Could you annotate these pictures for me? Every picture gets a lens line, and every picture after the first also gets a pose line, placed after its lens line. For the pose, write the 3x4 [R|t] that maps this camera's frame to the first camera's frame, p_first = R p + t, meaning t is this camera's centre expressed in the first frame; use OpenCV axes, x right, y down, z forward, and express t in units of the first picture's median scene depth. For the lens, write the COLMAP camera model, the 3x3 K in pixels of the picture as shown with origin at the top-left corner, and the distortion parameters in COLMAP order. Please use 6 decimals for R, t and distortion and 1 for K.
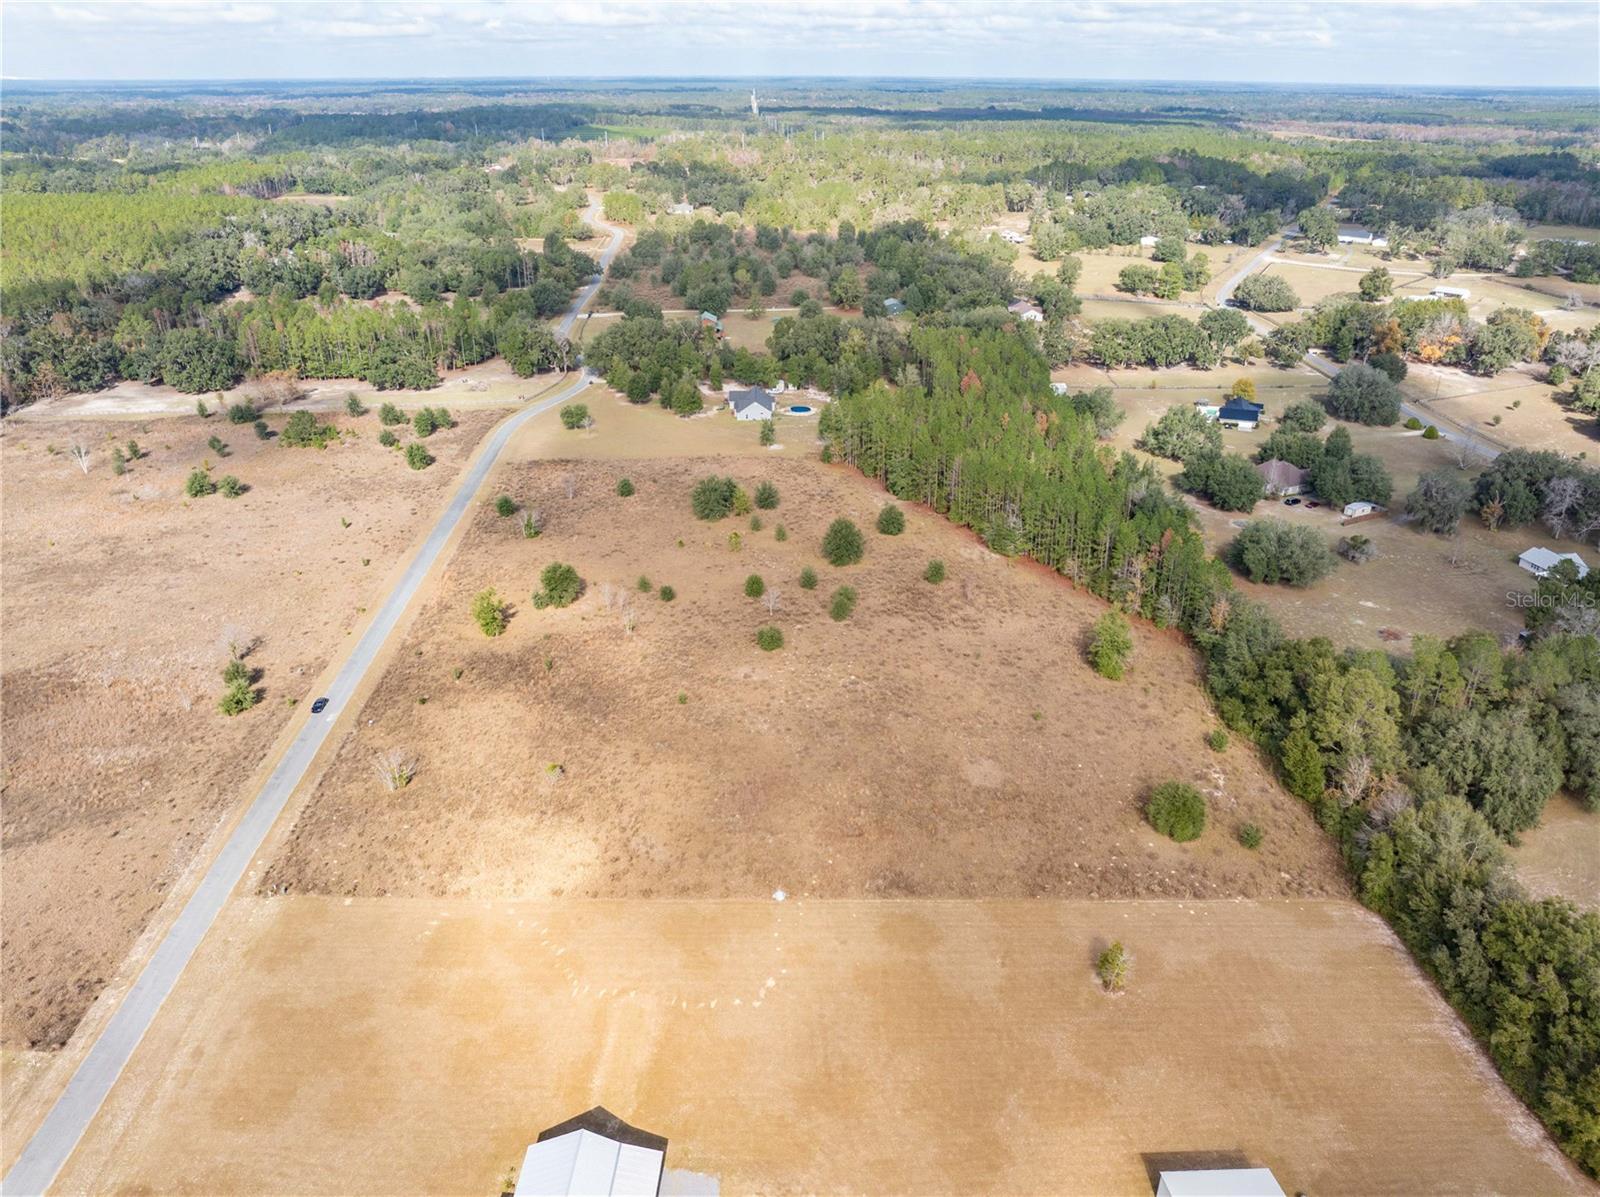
lens RADIAL K [[1155.3, 0, 800.0], [0, 1155.3, 598.5], [0, 0, 1]] dist [-0.039560, 0.010328]
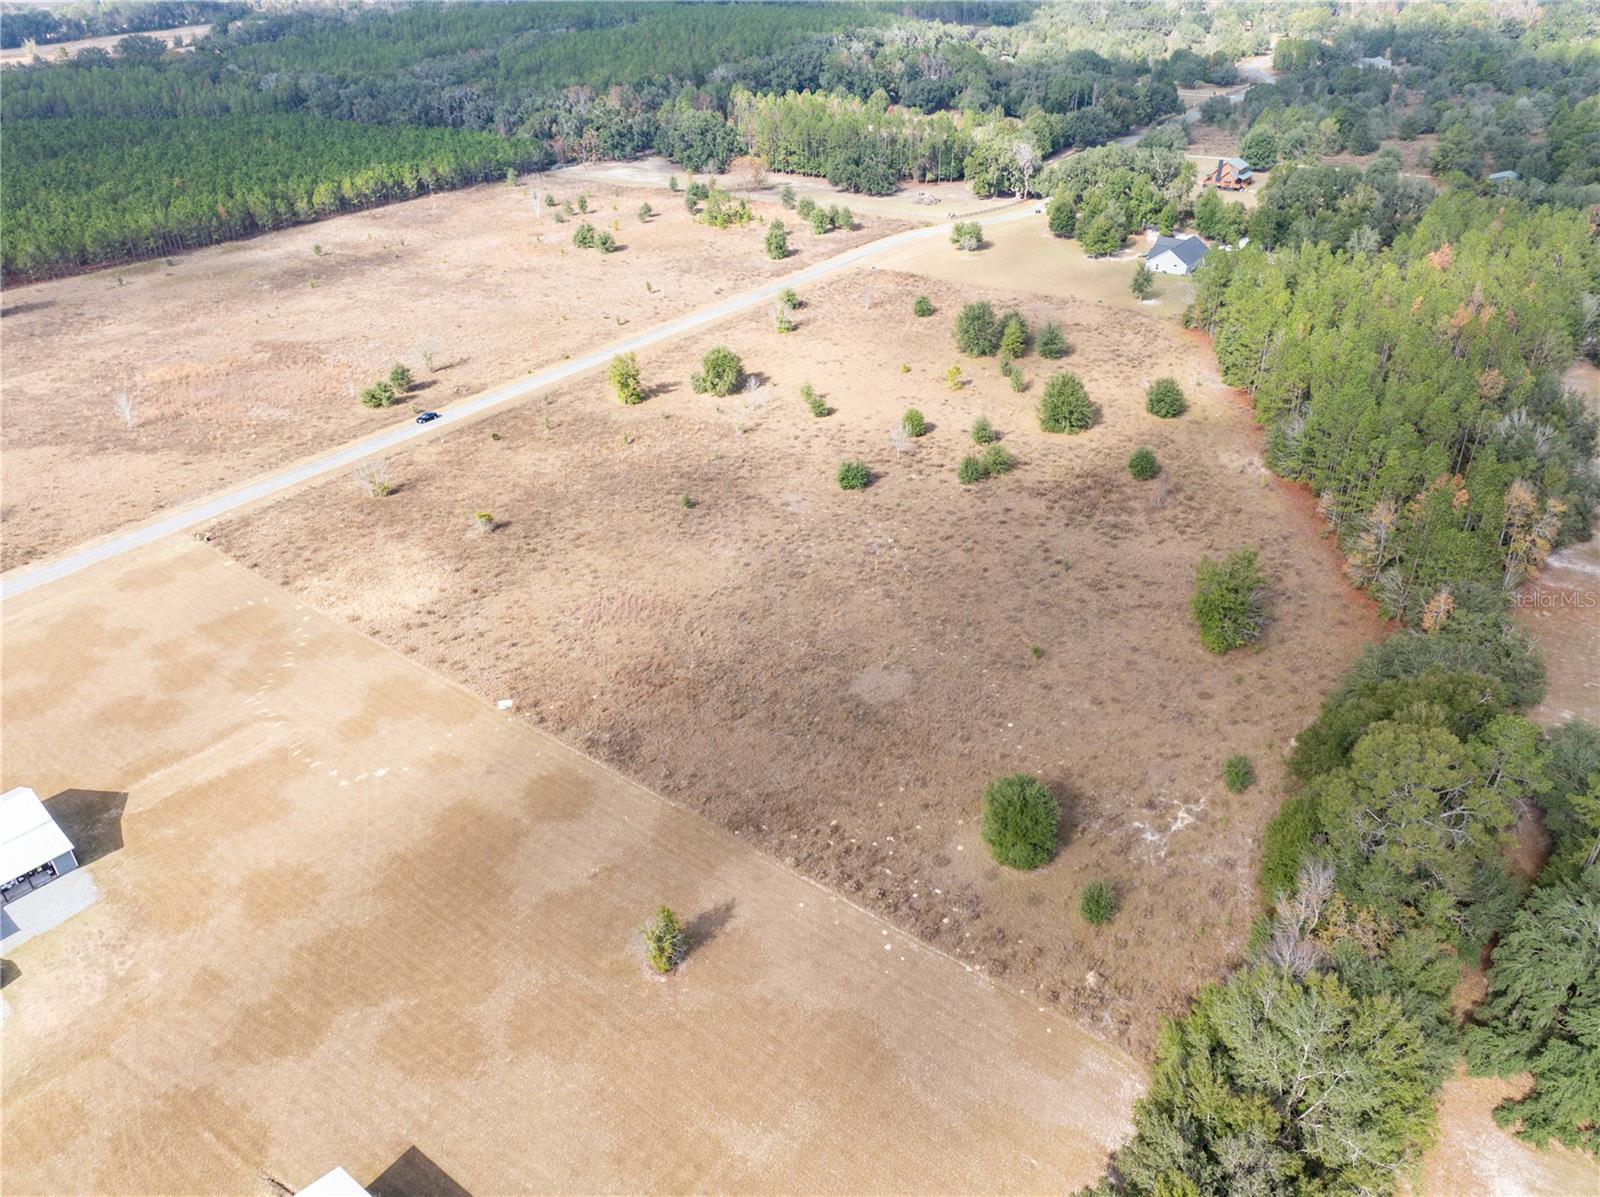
lens RADIAL K [[1130.5, 0, 800.0], [0, 1130.5, 598.5], [0, 0, 1]] dist [-0.041351, 0.007257]
pose [[0.784748, 0.305154, -0.539492, 0.413743], [-0.248857, 0.952293, 0.176659, -0.015225], [0.567662, -0.004377, 0.823250, 0.303342]]
